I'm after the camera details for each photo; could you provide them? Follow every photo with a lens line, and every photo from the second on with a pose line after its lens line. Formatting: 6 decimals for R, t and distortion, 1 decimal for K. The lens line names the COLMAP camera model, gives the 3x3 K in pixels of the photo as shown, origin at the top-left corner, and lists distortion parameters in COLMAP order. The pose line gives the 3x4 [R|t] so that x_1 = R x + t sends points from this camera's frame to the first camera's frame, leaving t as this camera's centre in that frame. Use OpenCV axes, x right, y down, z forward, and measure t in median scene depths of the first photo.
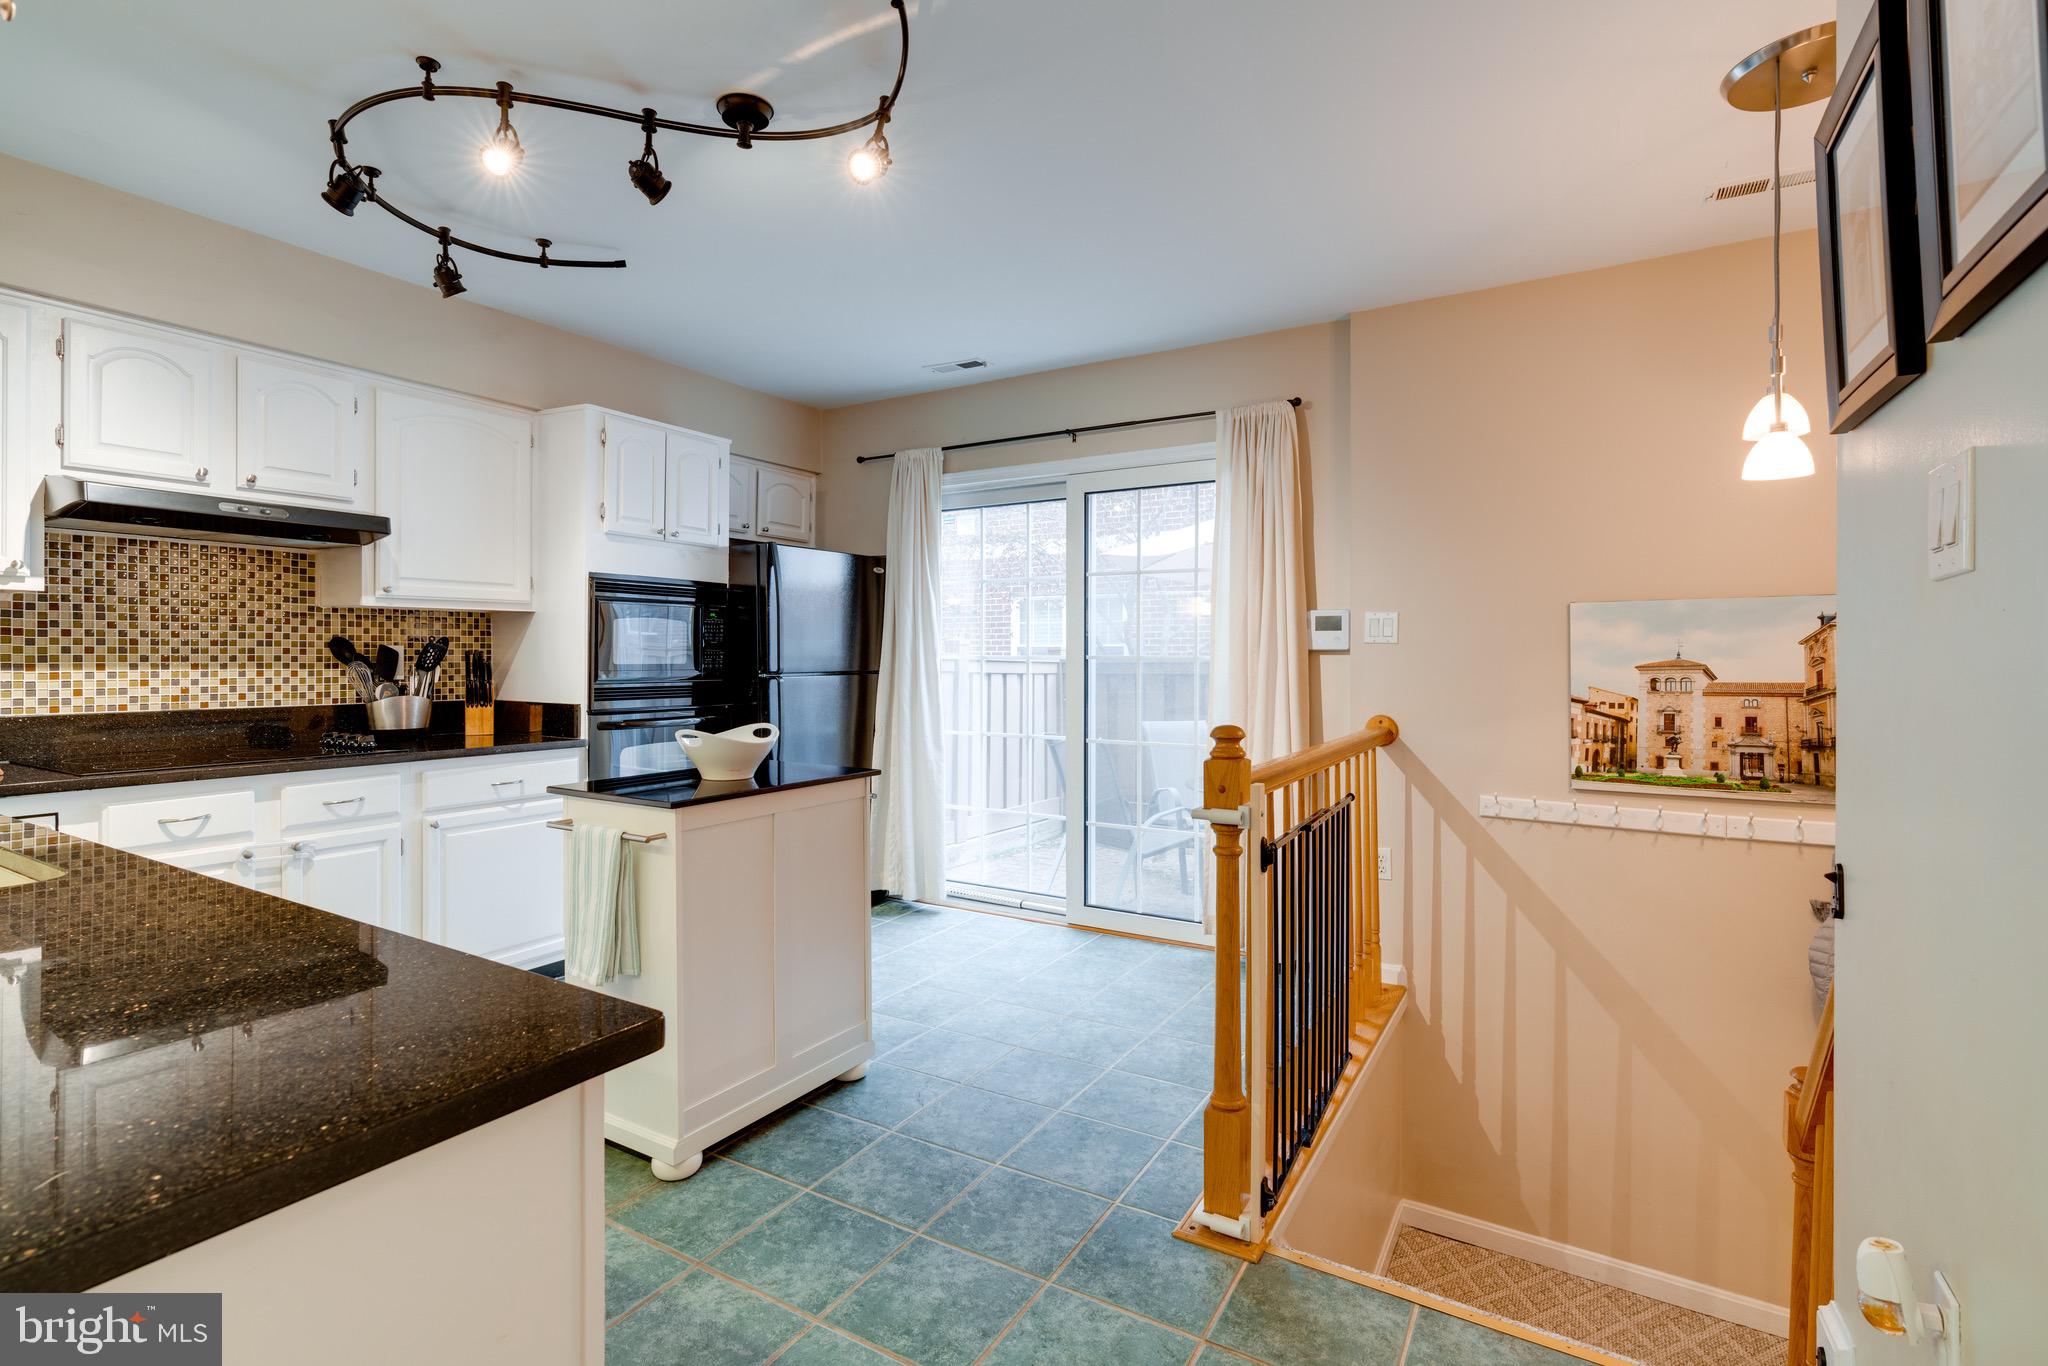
lens RADIAL K [[954.0, 0, 1009.4], [0, 954.0, 659.1], [0, 0, 1]] dist [-0.008441, 0.003797]
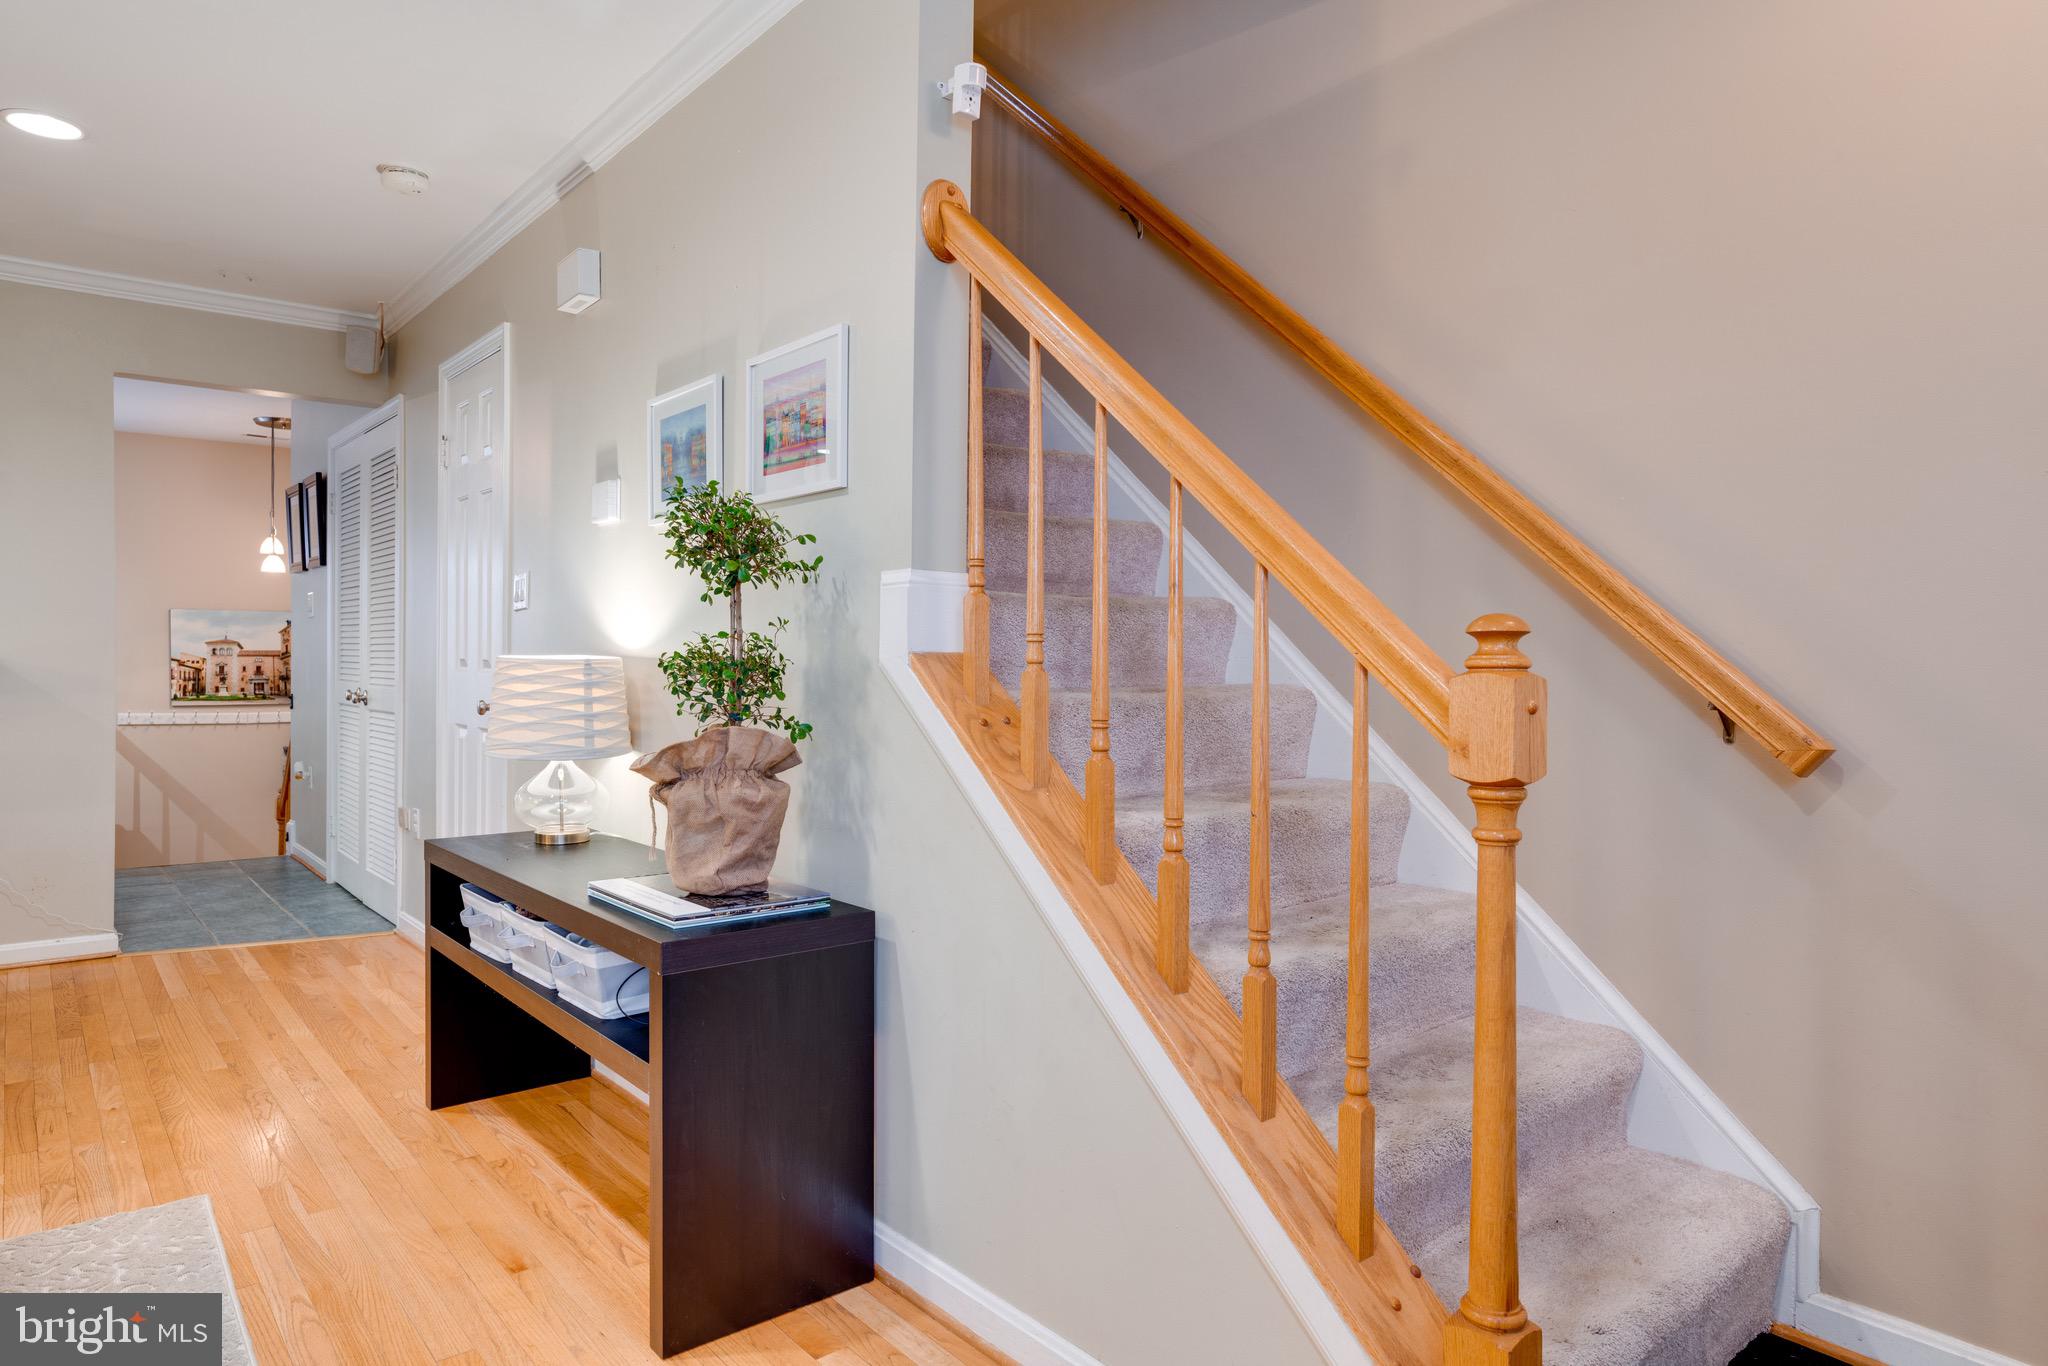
lens RADIAL K [[1220.5, 0, 1003.0], [0, 1220.5, 676.1], [0, 0, 1]] dist [0.002720, 0.002612]
pose [[0.331312, -0.010728, 0.943460, -1.222508], [-0.006679, 0.999884, 0.013716, 0.032617], [-0.943497, -0.010846, 0.331202, -1.448782]]
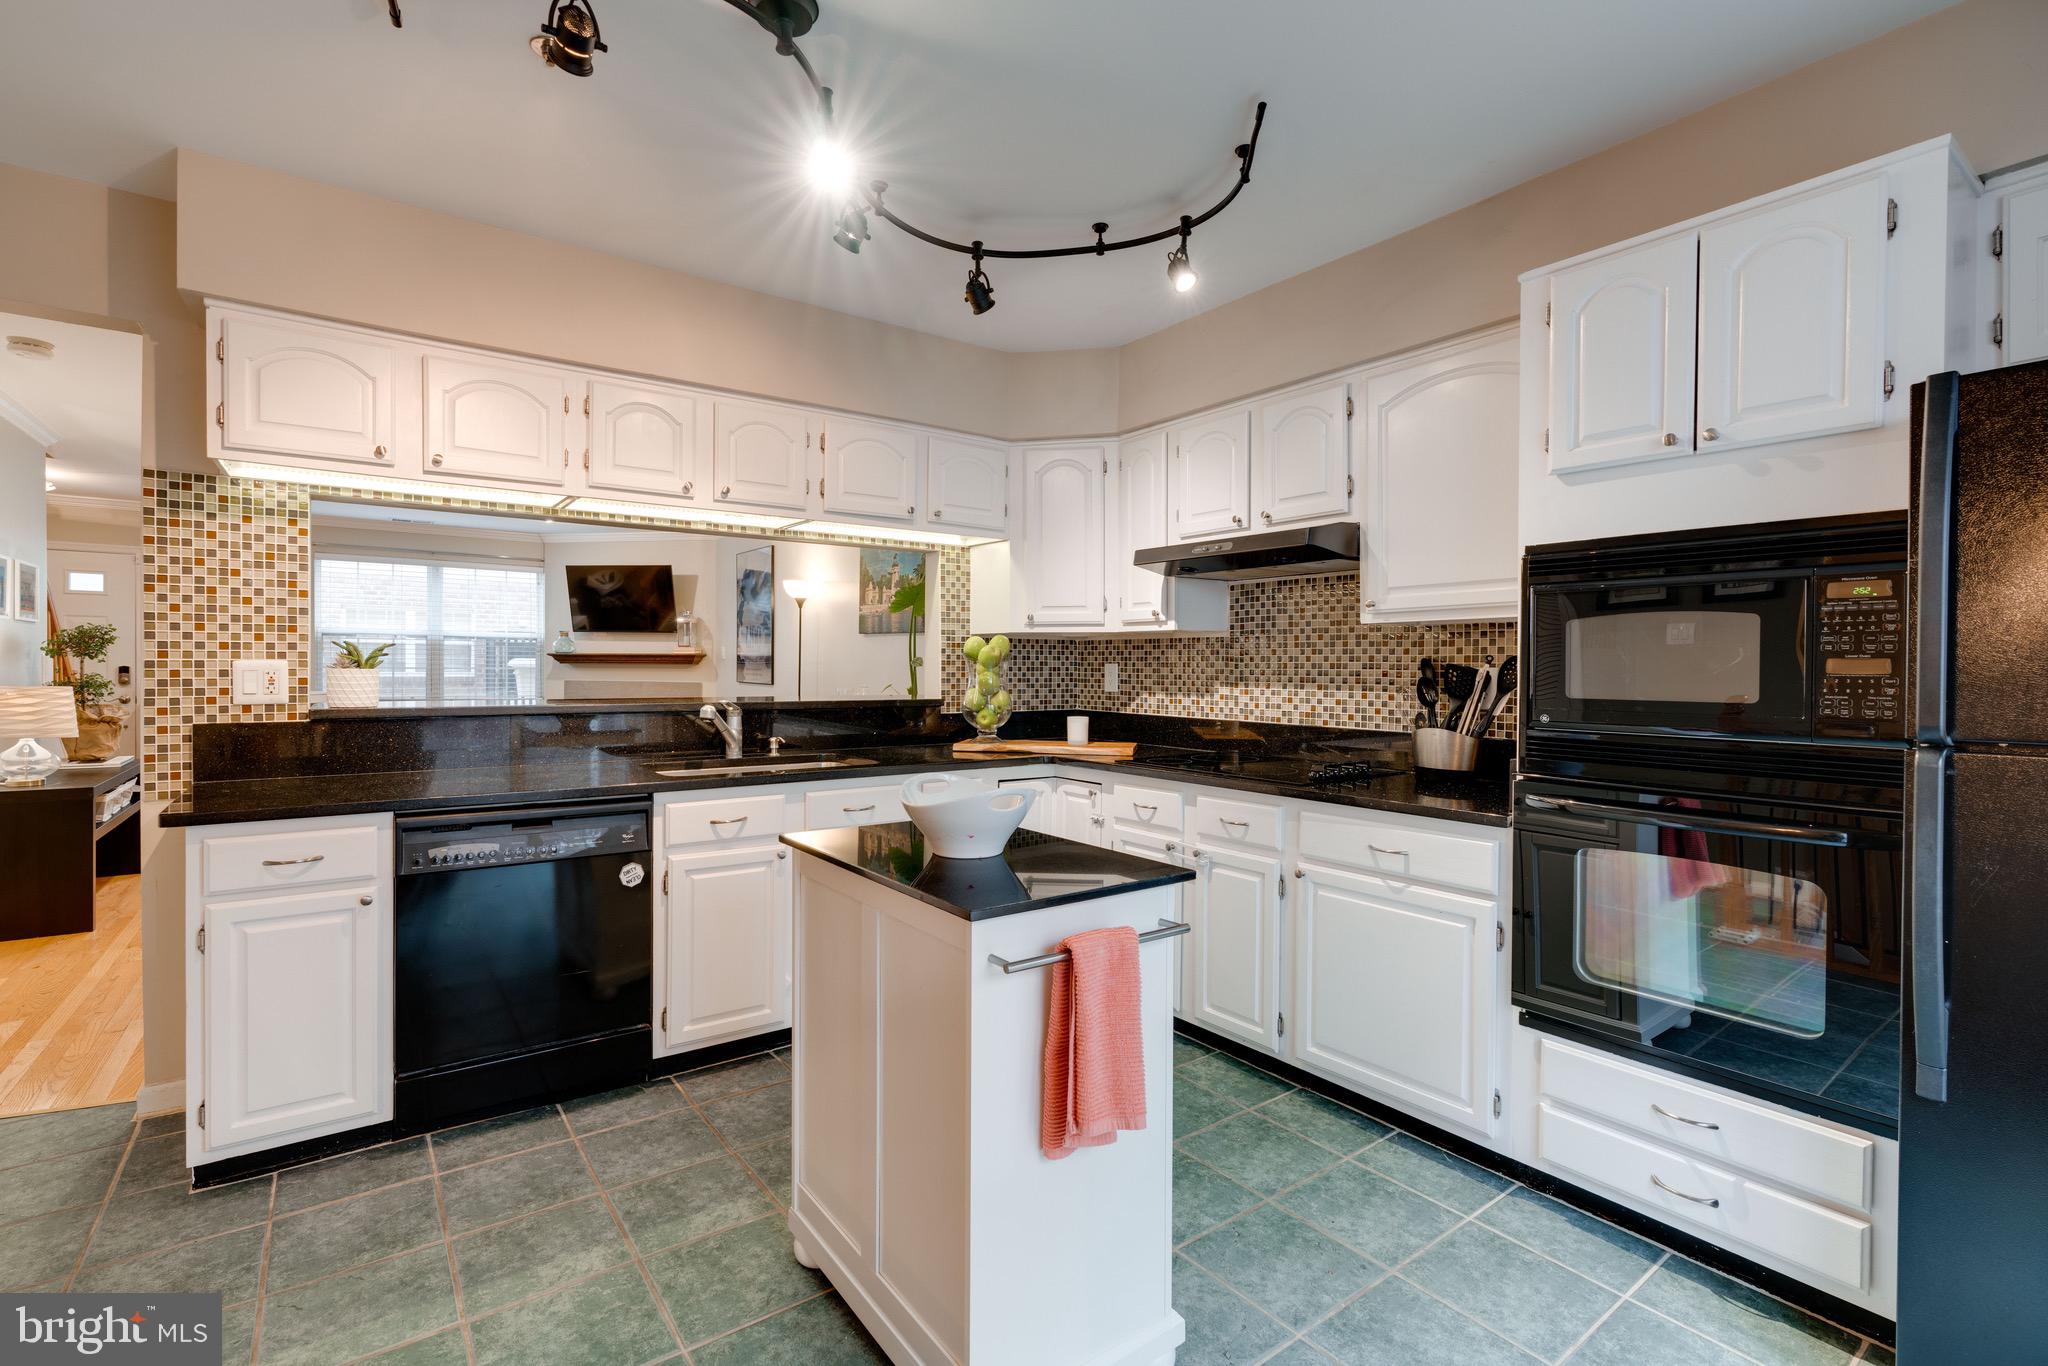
lens RADIAL K [[919.4, 0, 1013.2], [0, 919.4, 678.1], [0, 0, 1]] dist [-0.011149, 0.004382]
pose [[-0.382521, 0.005351, -0.923931, 0.269304], [-0.011566, 0.999877, 0.010580, -0.010367], [0.923875, 0.014733, -0.382412, 1.076194]]
